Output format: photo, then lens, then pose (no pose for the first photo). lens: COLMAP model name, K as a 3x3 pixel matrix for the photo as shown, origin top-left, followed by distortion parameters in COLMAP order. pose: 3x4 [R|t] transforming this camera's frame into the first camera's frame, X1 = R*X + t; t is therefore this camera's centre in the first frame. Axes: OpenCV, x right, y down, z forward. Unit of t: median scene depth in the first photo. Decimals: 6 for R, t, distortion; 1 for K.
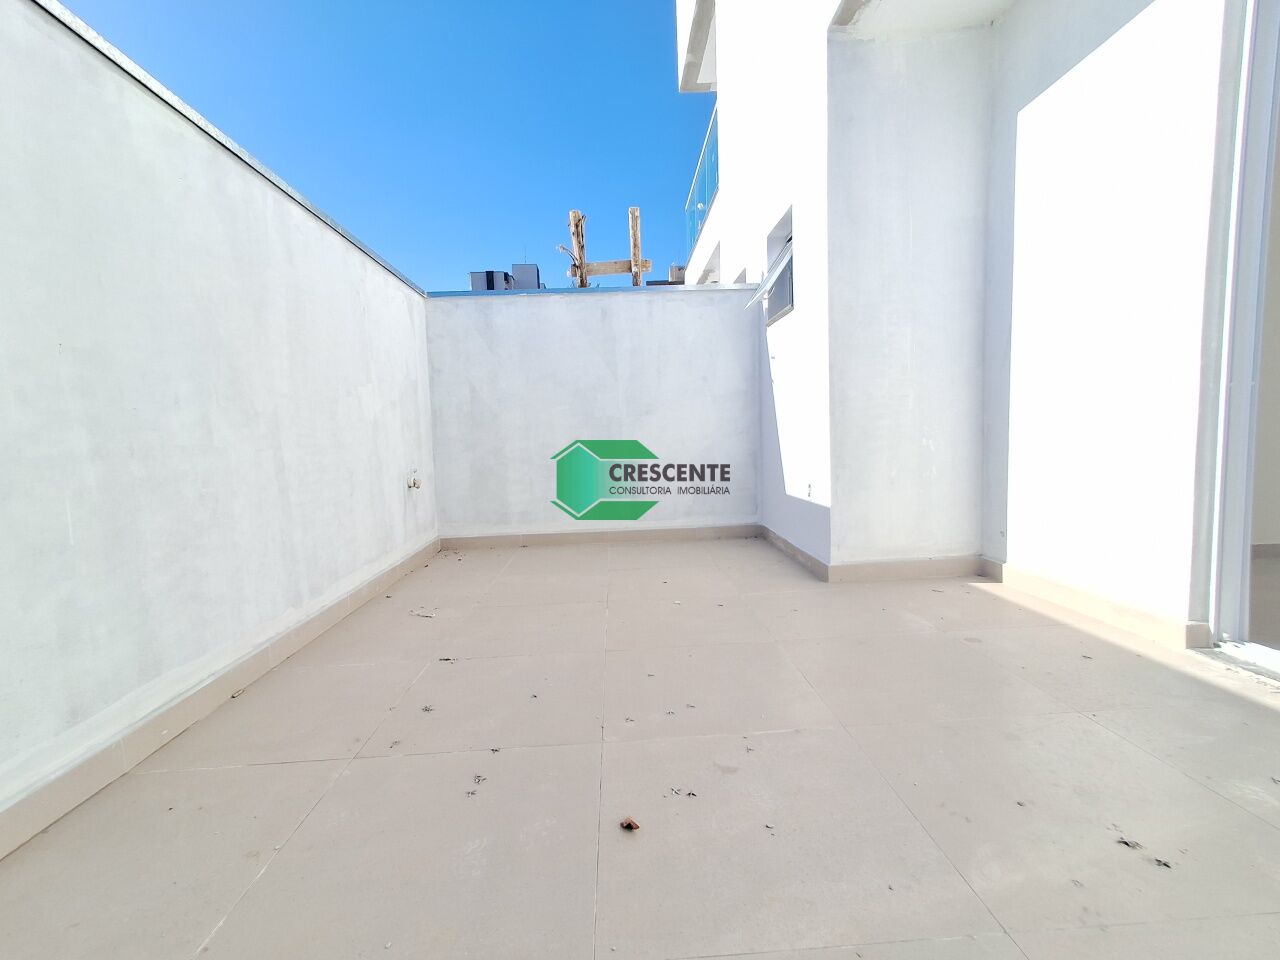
lens RADIAL K [[581.2, 0, 638.8], [0, 581.2, 488.2], [0, 0, 1]] dist [0.002504, -0.000058]
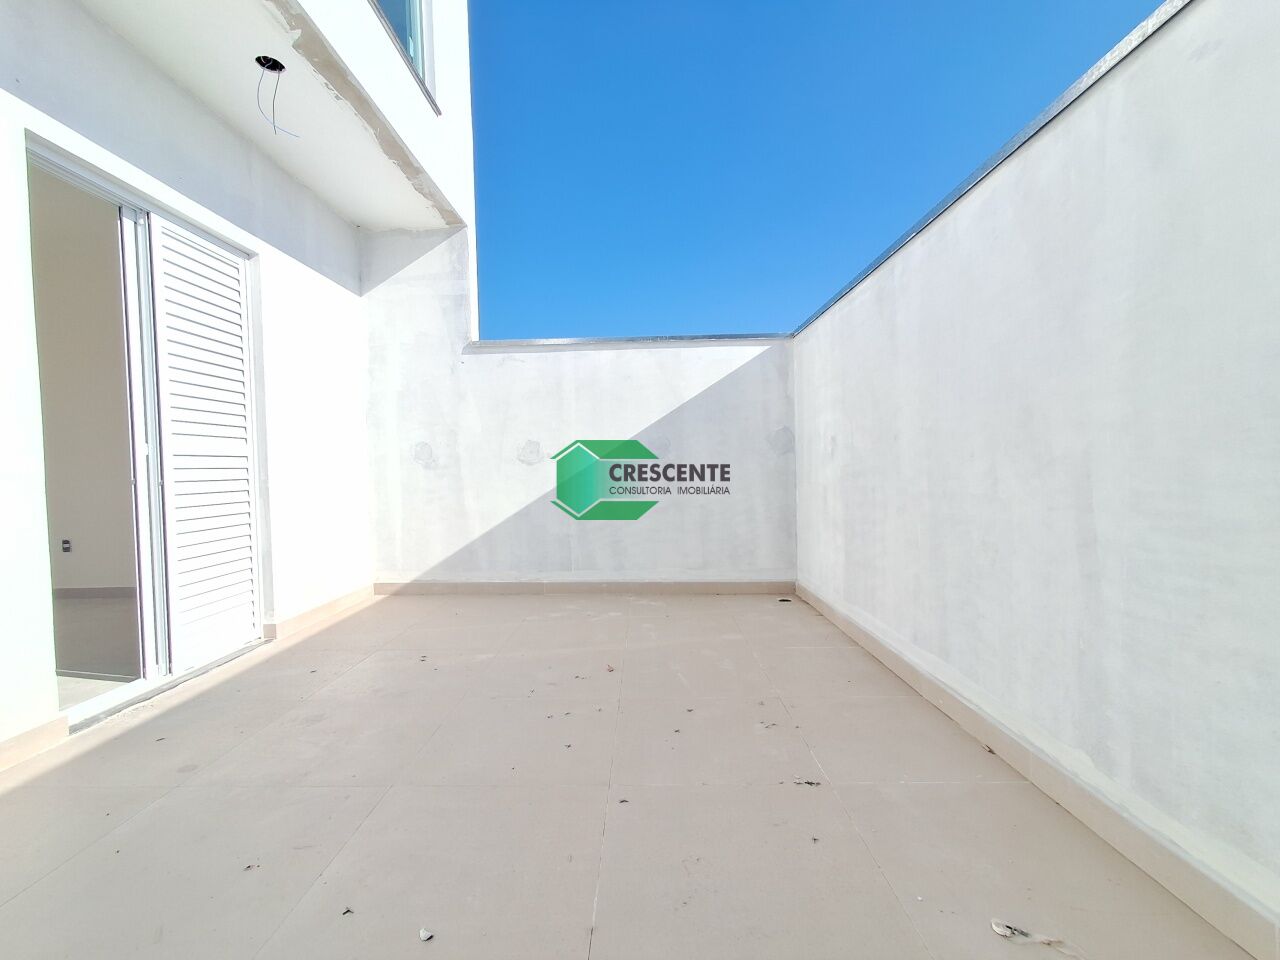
lens RADIAL K [[581.2, 0, 640.9], [0, 581.2, 481.8], [0, 0, 1]] dist [0.002504, -0.000058]
pose [[-0.996894, 0.056222, 0.055155, -0.171328], [0.062083, 0.991873, 0.111053, -0.218072], [-0.048463, 0.114132, -0.992283, 1.789817]]
